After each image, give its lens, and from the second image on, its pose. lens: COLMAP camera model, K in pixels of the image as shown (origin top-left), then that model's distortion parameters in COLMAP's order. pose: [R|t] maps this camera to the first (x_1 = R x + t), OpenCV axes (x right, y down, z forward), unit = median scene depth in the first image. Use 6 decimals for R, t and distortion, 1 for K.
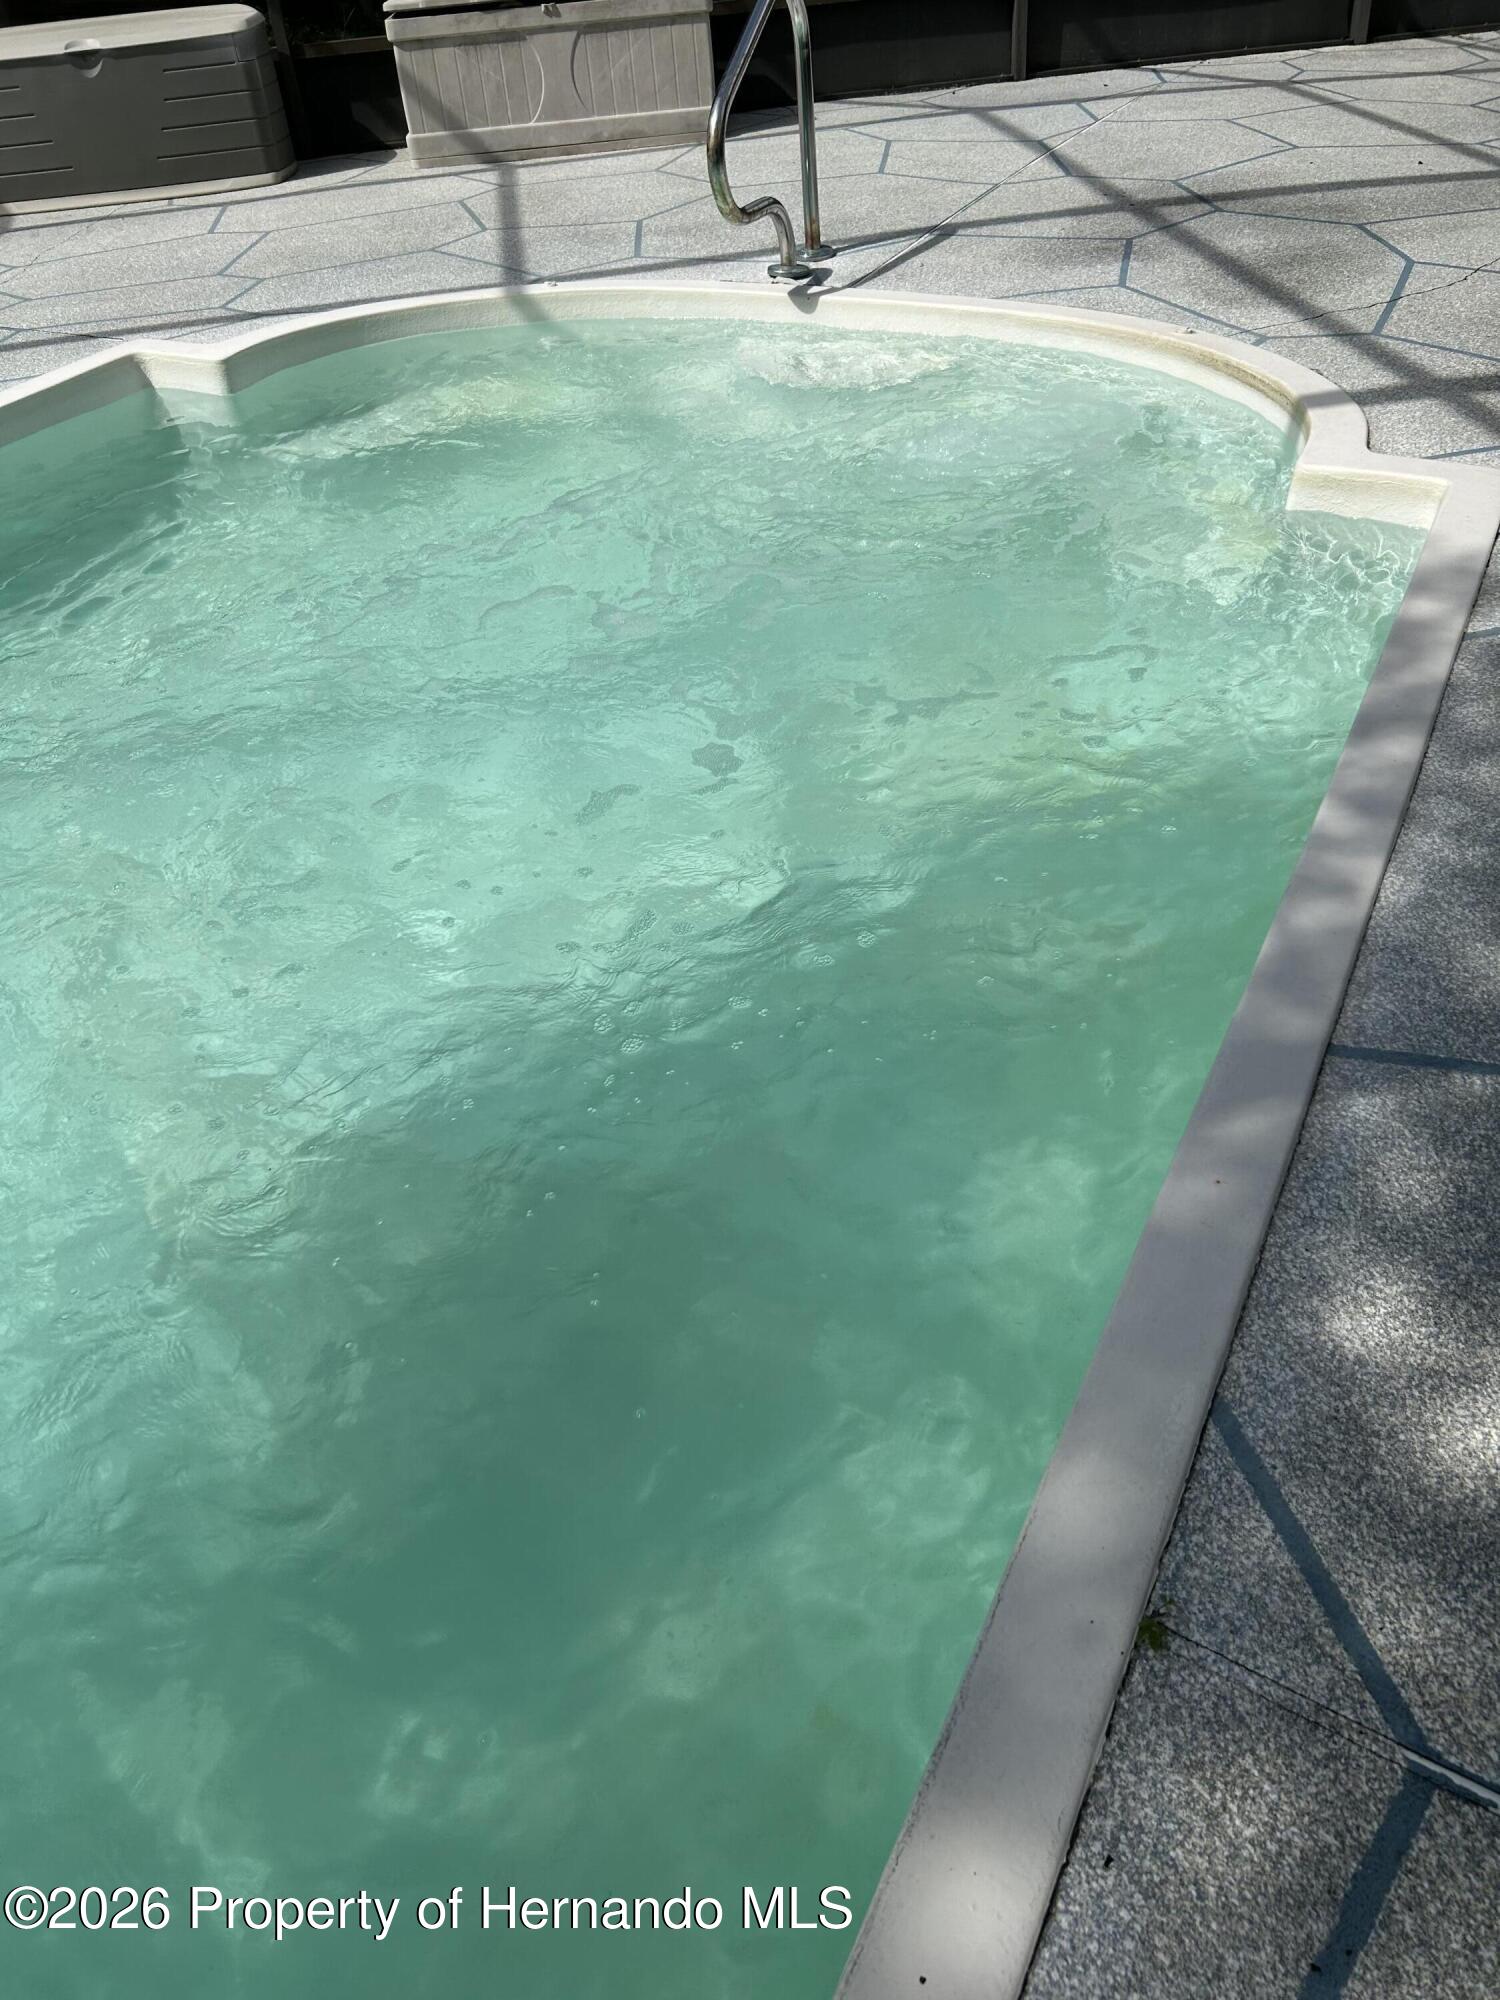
lens RADIAL K [[1503.8, 0, 750.0], [0, 1503.8, 1000.0], [0, 0, 1]] dist [0.055501, -0.069927]
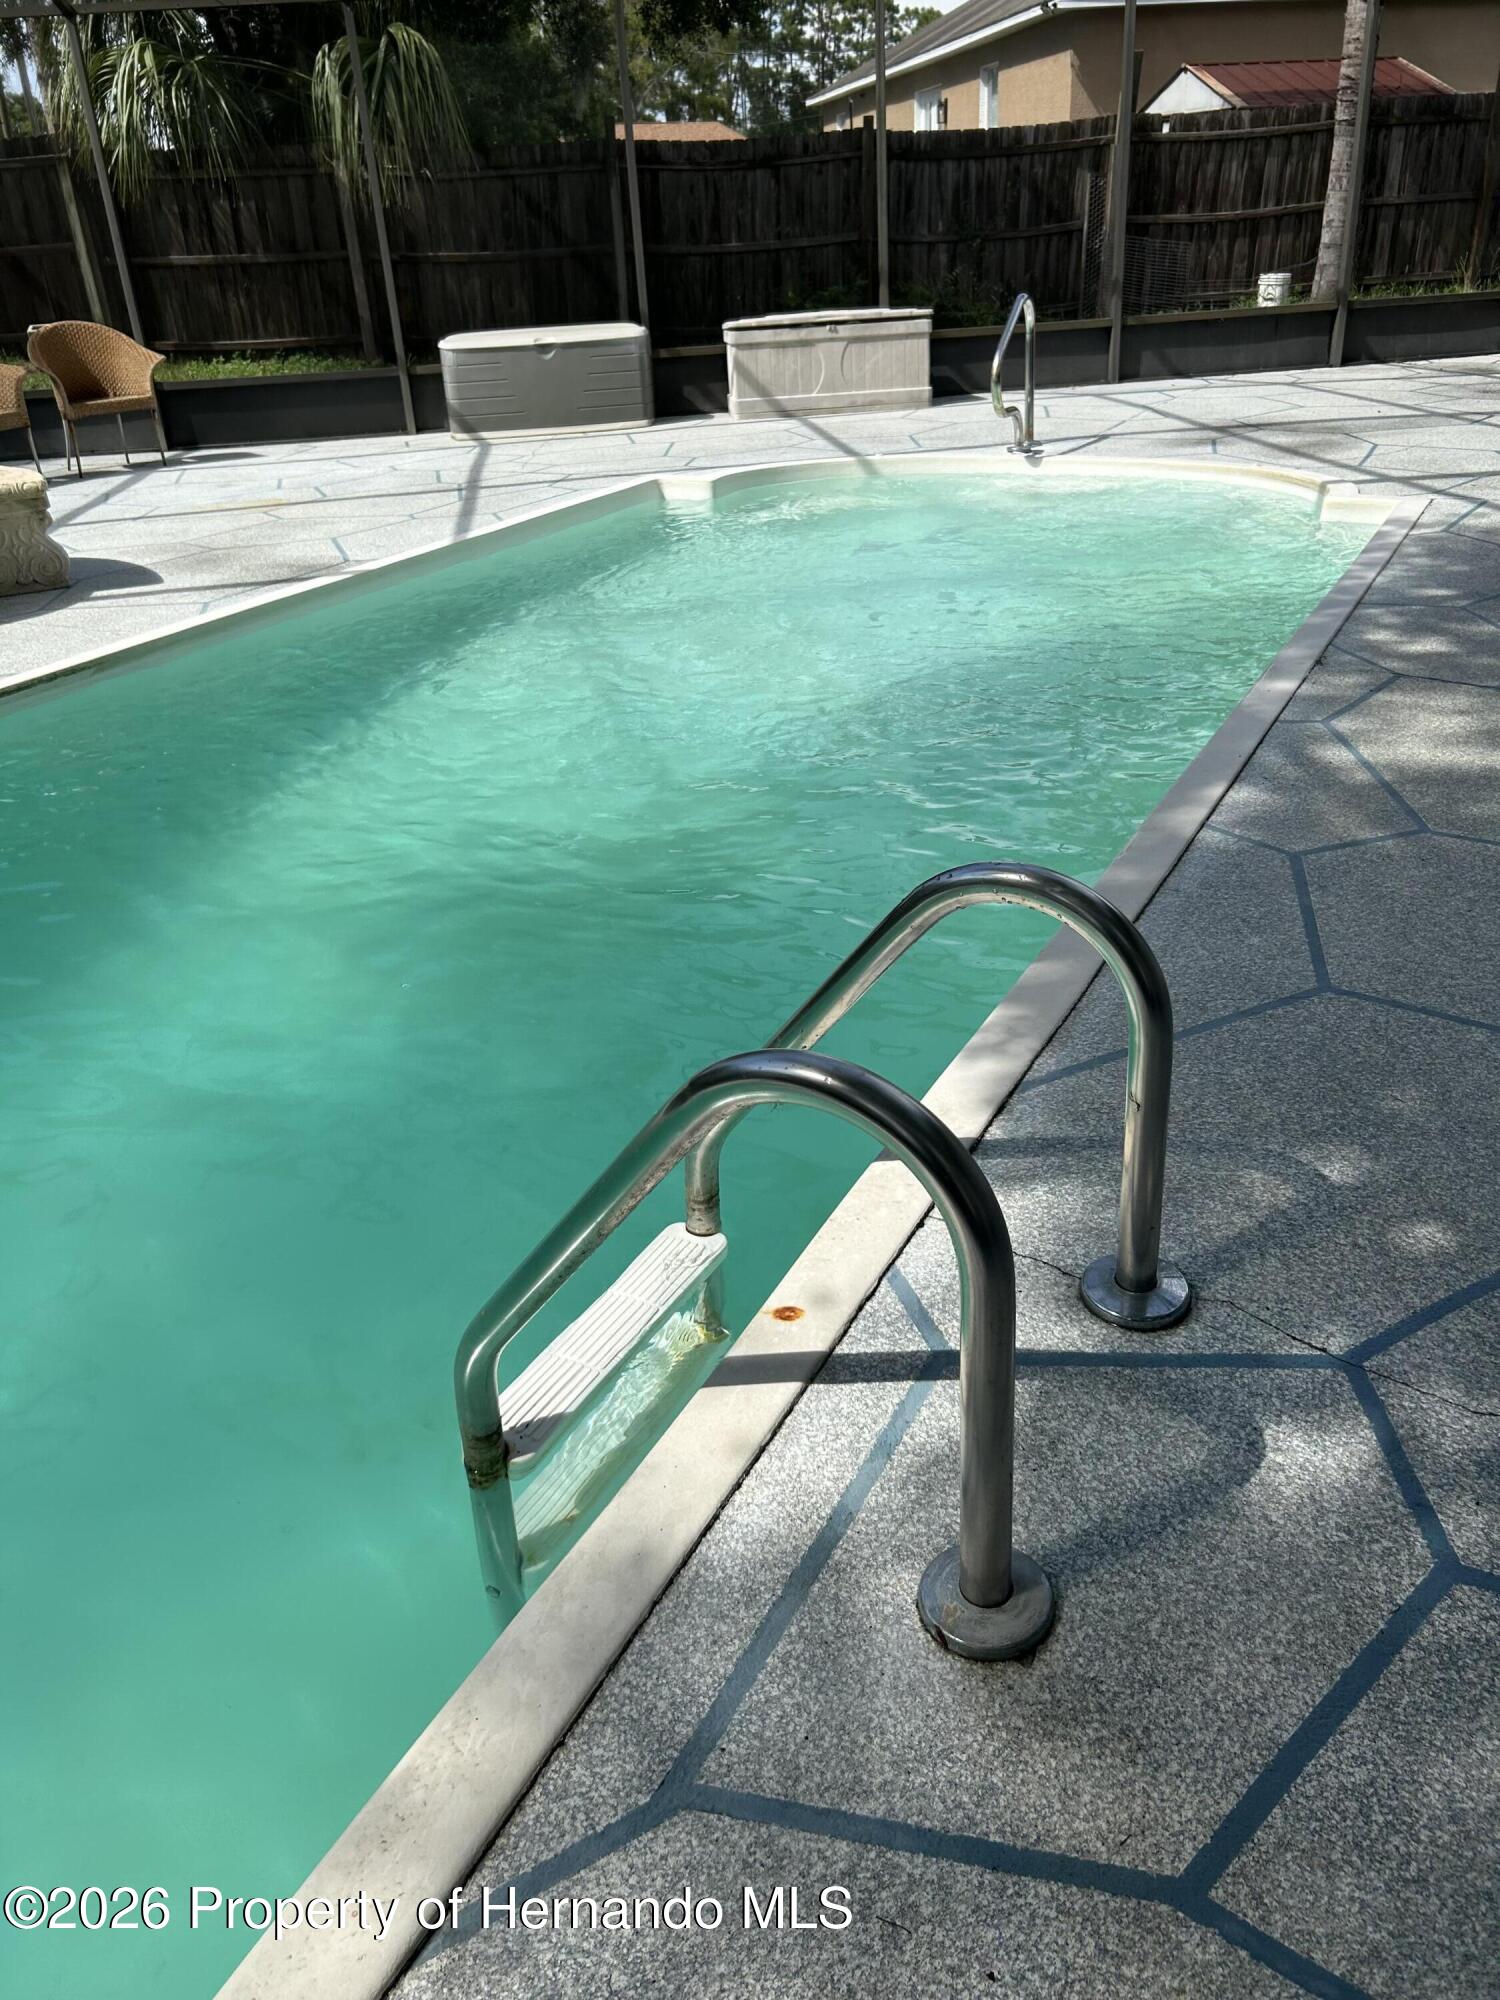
lens RADIAL K [[1527.1, 0, 750.0], [0, 1527.1, 1000.0], [0, 0, 1]] dist [0.001278, -0.001656]
pose [[0.999743, 0.022114, -0.004908, -0.232345], [-0.022650, 0.979012, -0.202539, 0.445505], [0.000326, 0.202598, 0.979262, -0.523706]]
